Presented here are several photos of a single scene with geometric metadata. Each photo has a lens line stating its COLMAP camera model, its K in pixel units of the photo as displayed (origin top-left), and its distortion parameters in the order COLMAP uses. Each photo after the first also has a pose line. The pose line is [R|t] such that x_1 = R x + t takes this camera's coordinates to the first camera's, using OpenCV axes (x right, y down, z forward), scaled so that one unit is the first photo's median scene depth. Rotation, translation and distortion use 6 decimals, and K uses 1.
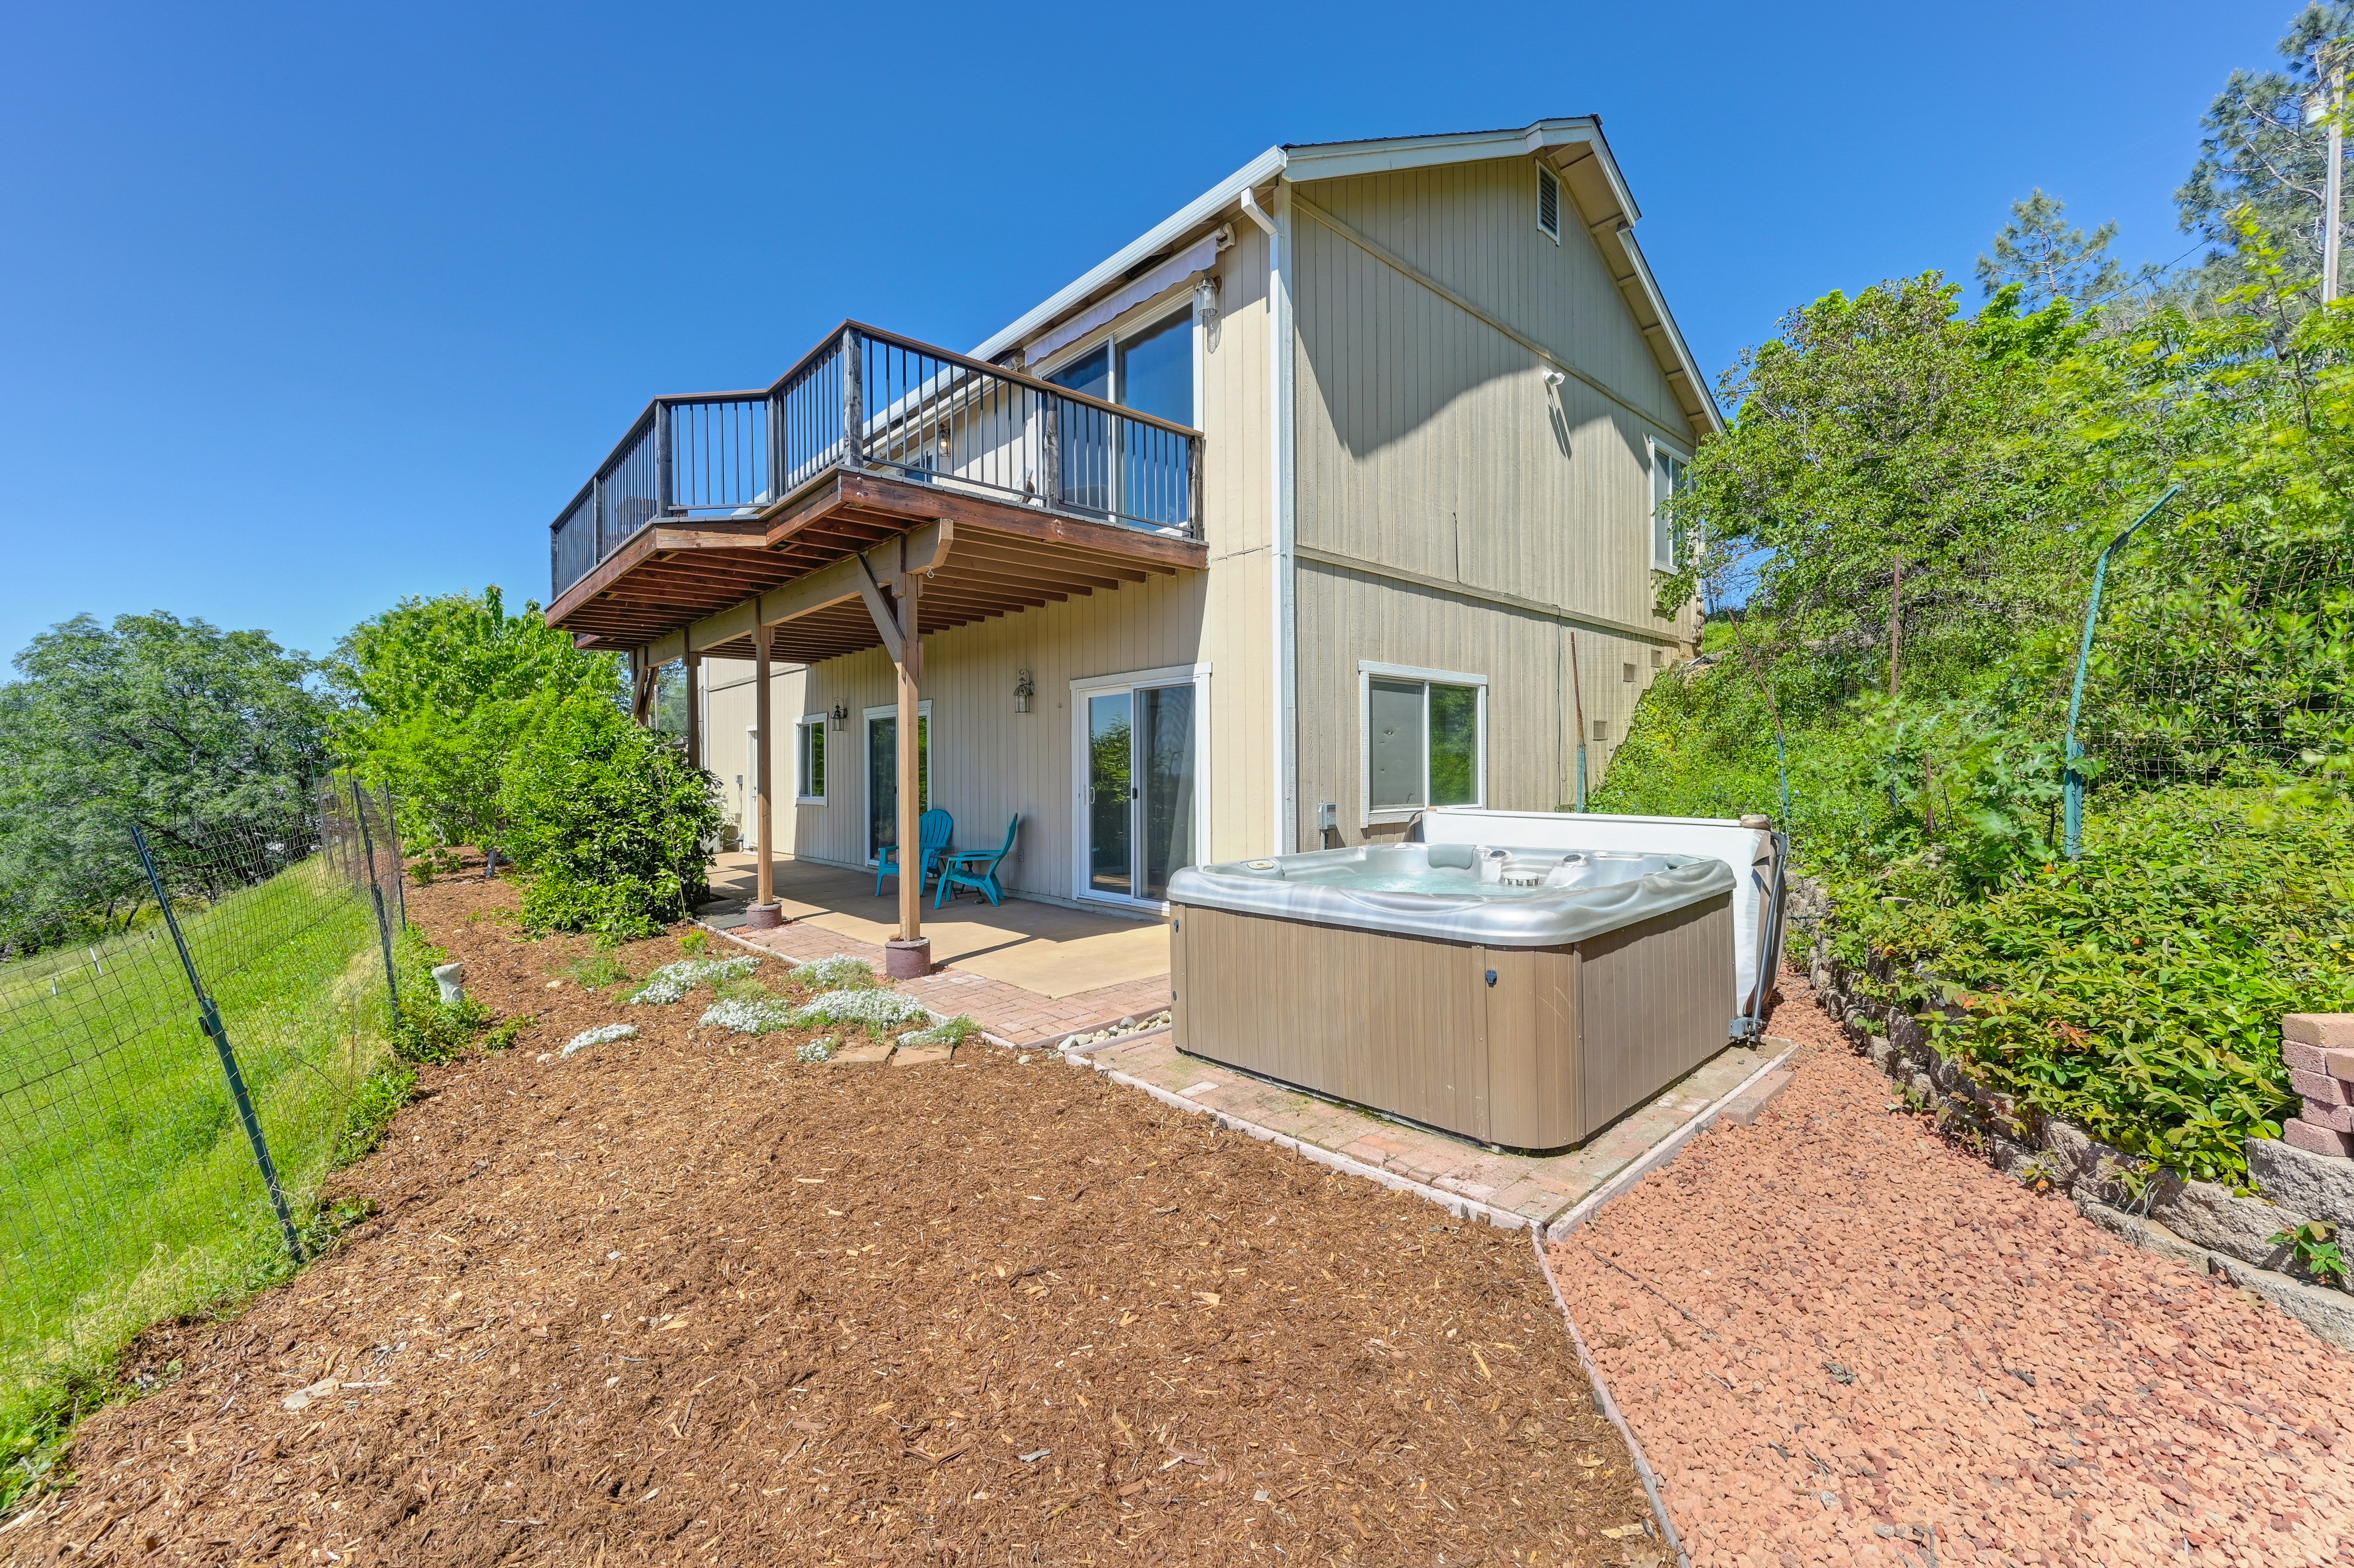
lens RADIAL K [[933.6, 0, 1177.0], [0, 933.6, 784.0], [0, 0, 1]] dist [-0.000469, -0.000173]
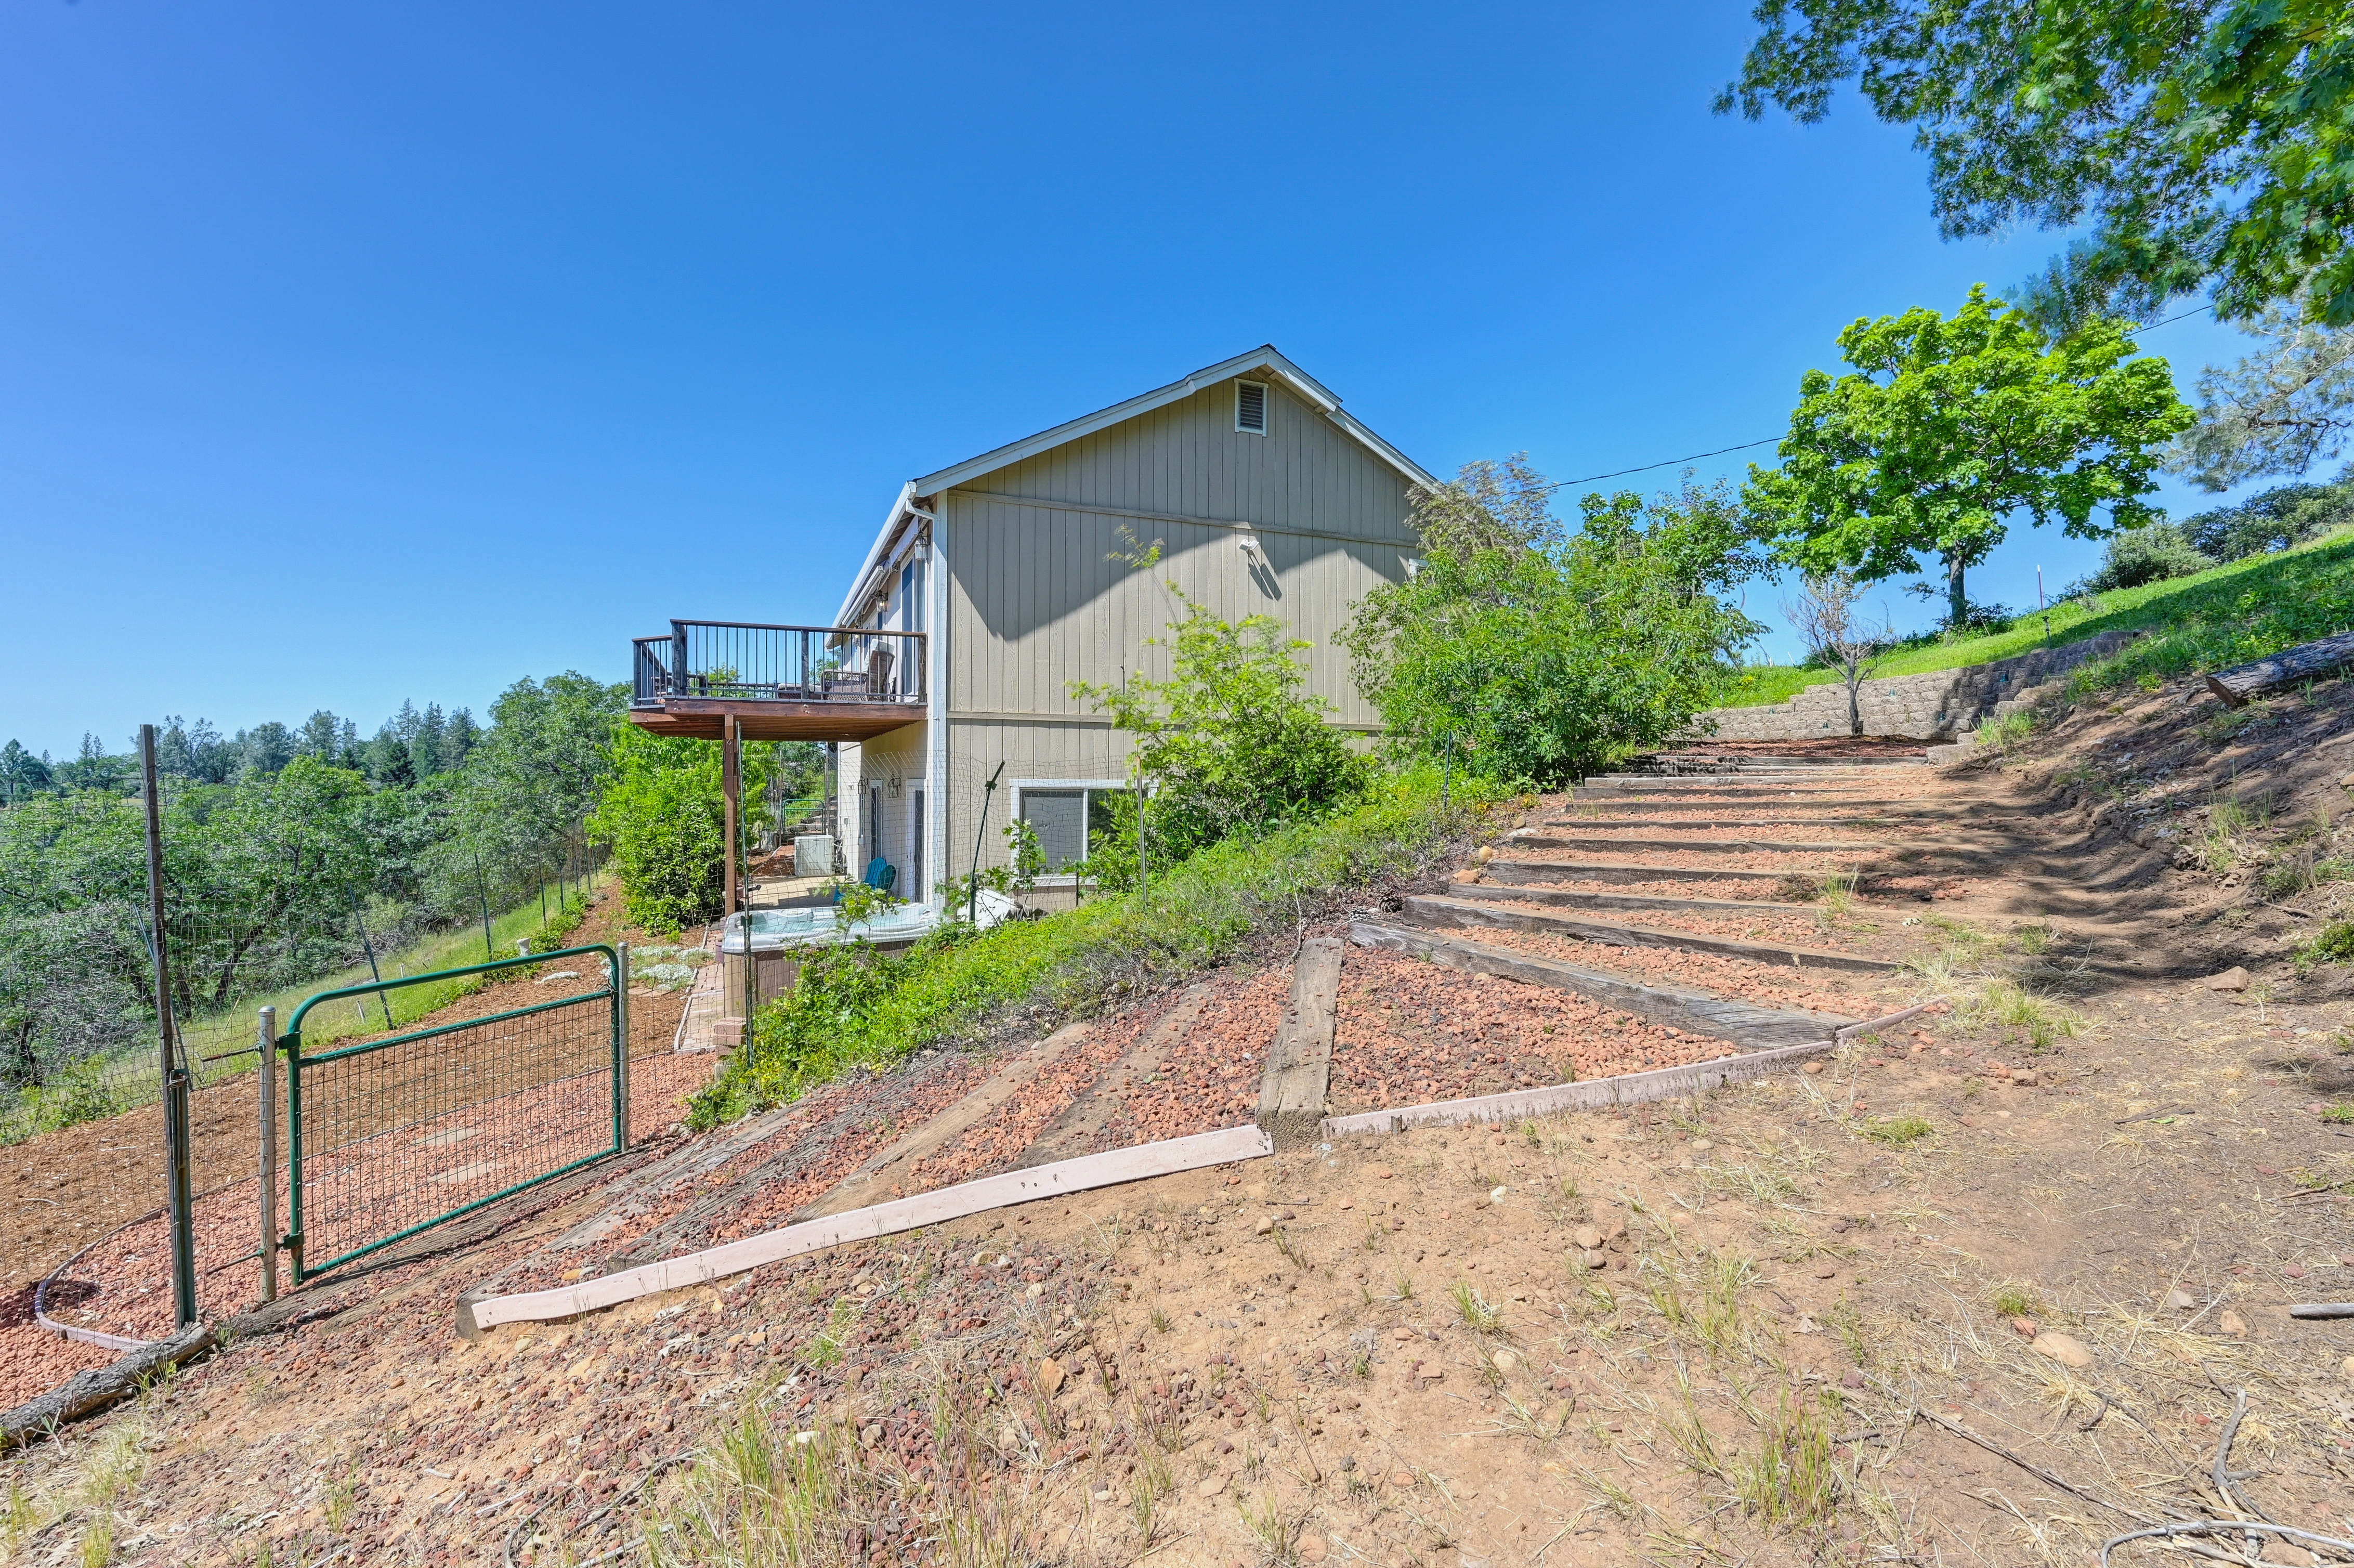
lens RADIAL K [[1048.4, 0, 1177.0], [0, 1048.4, 784.0], [0, 0, 1]] dist [0.000462, 0.000045]
pose [[0.939783, 0.012019, -0.341560, 0.888624], [-0.013412, 0.999909, -0.001718, -0.107858], [0.341508, 0.006196, 0.939858, -0.439904]]
